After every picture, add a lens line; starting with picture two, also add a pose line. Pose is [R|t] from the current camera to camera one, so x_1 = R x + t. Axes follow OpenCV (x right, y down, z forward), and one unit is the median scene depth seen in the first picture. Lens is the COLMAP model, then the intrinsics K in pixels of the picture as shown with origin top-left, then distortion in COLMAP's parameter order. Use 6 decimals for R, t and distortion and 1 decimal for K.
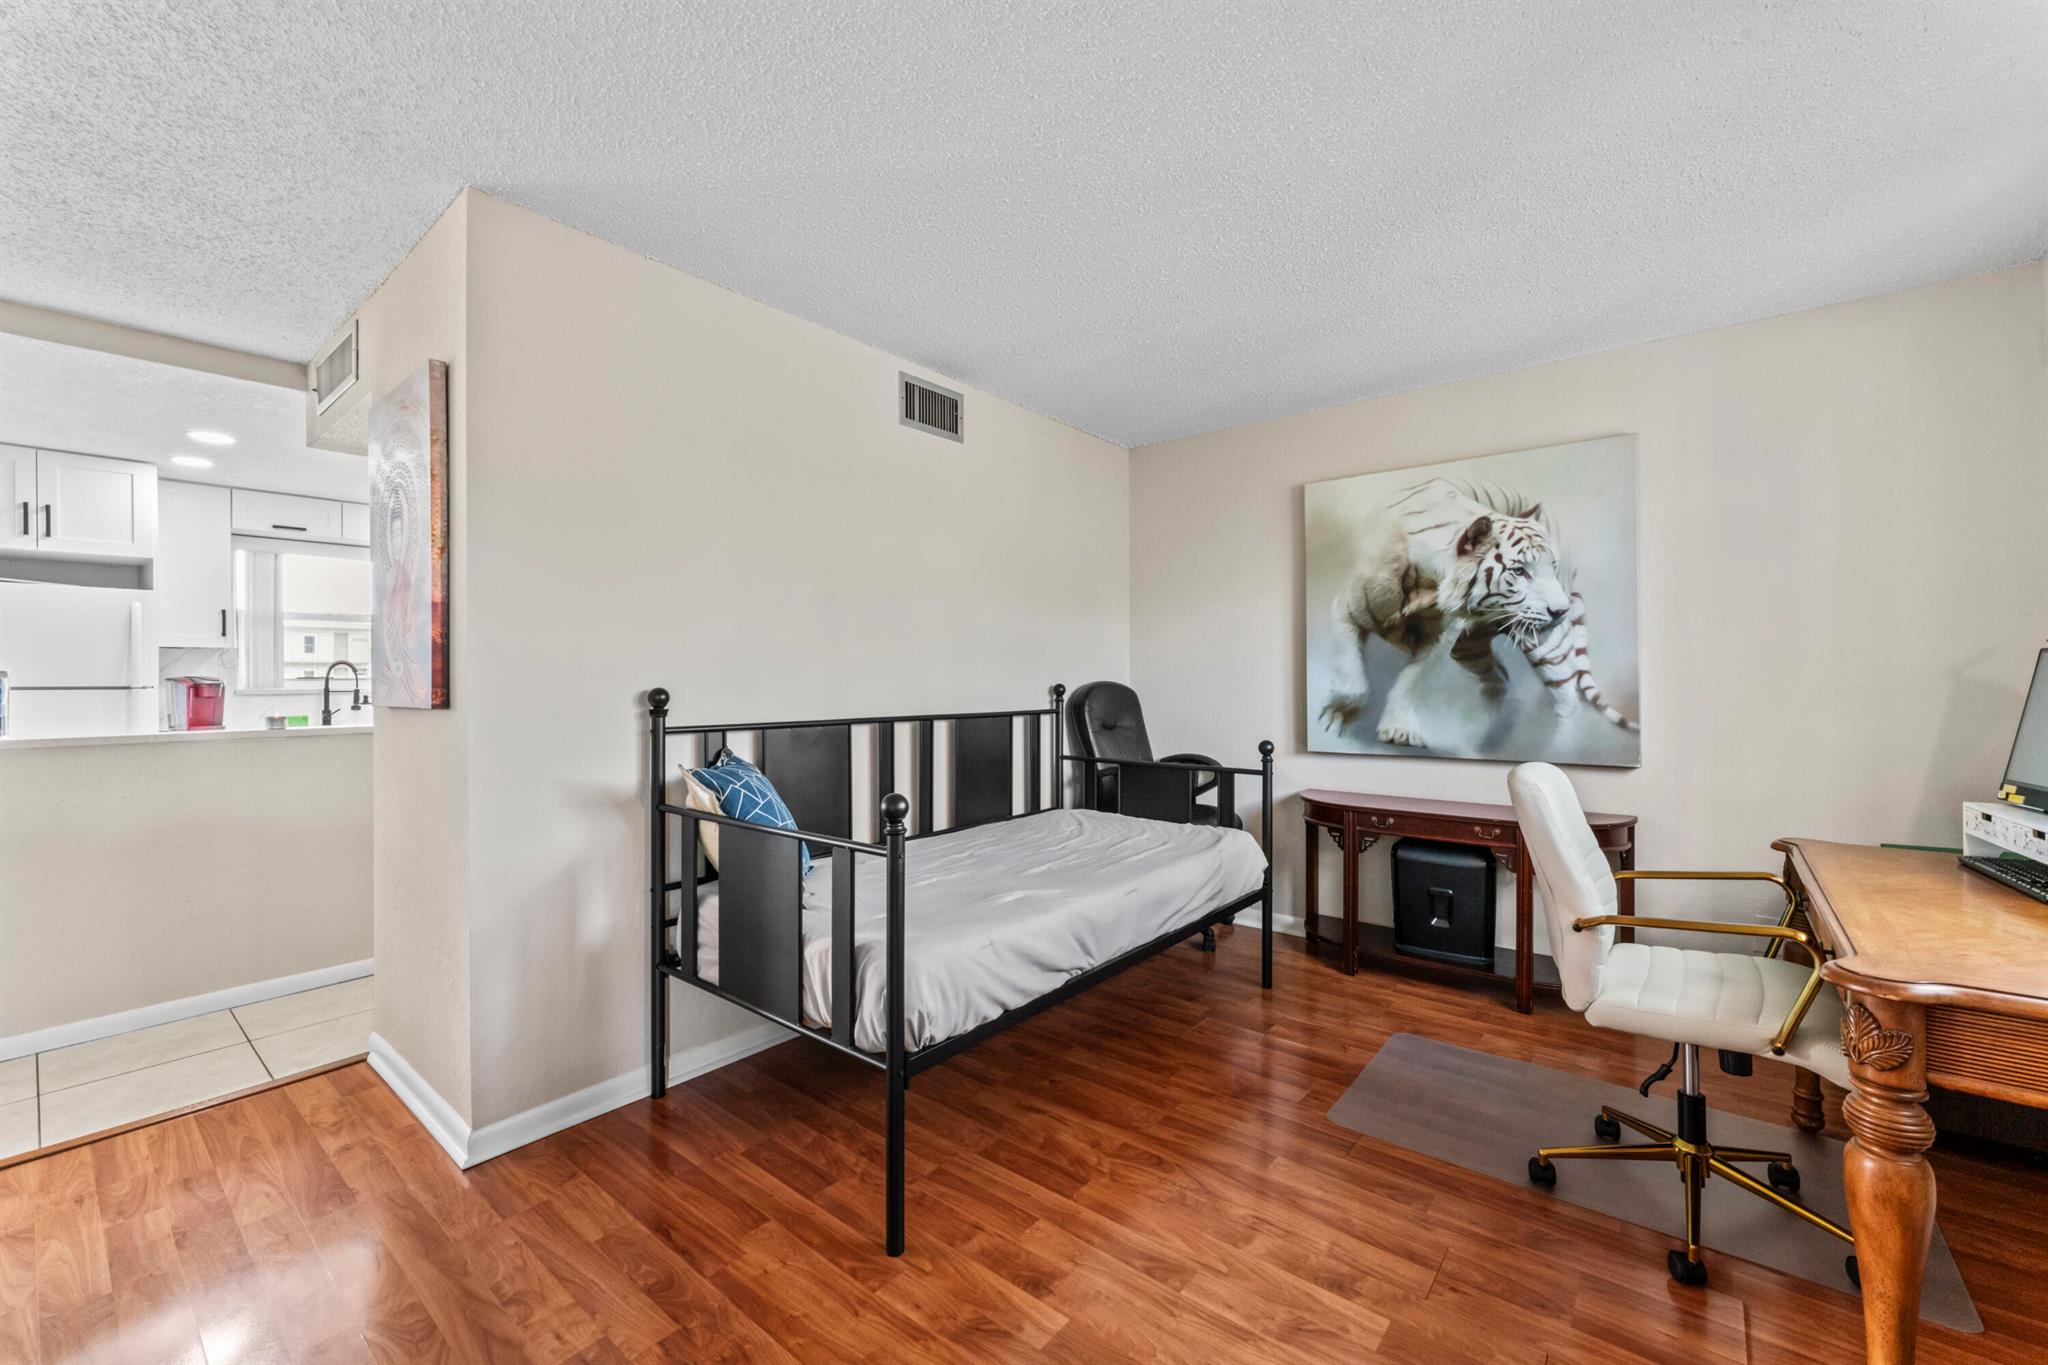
lens RADIAL K [[818.0, 0, 1025.8], [0, 818.0, 674.0], [0, 0, 1]] dist [-0.002997, -0.000099]
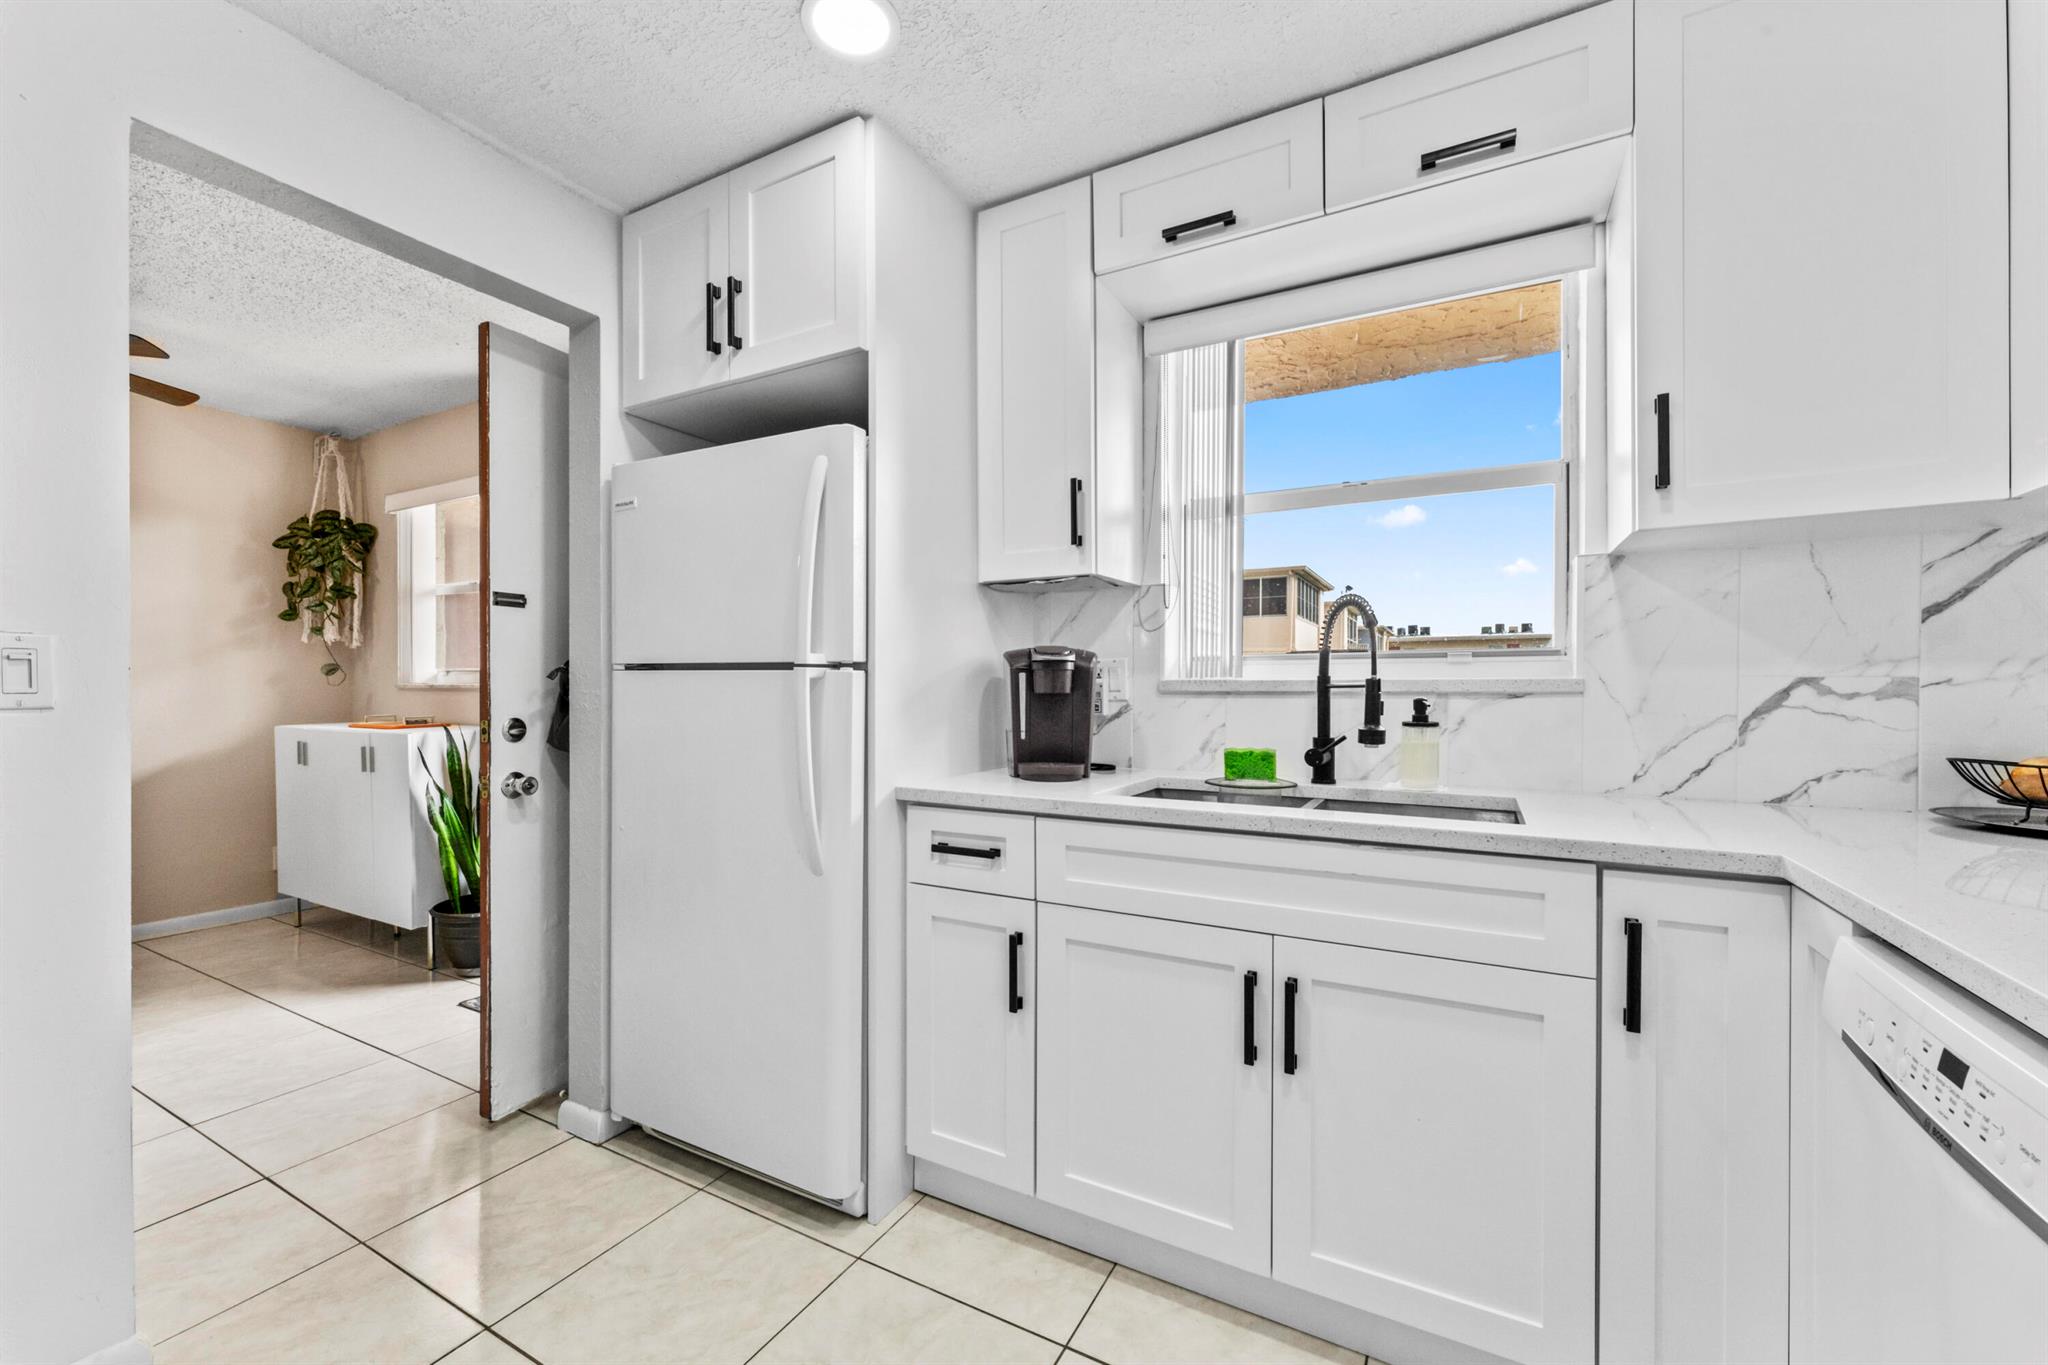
lens RADIAL K [[818.0, 0, 1023.3], [0, 818.0, 684.5], [0, 0, 1]] dist [-0.002997, -0.000099]
pose [[0.176297, -0.004122, -0.984328, -0.562759], [0.000166, 0.999991, -0.004158, 0.022939], [0.984337, 0.000570, 0.176296, 0.858828]]
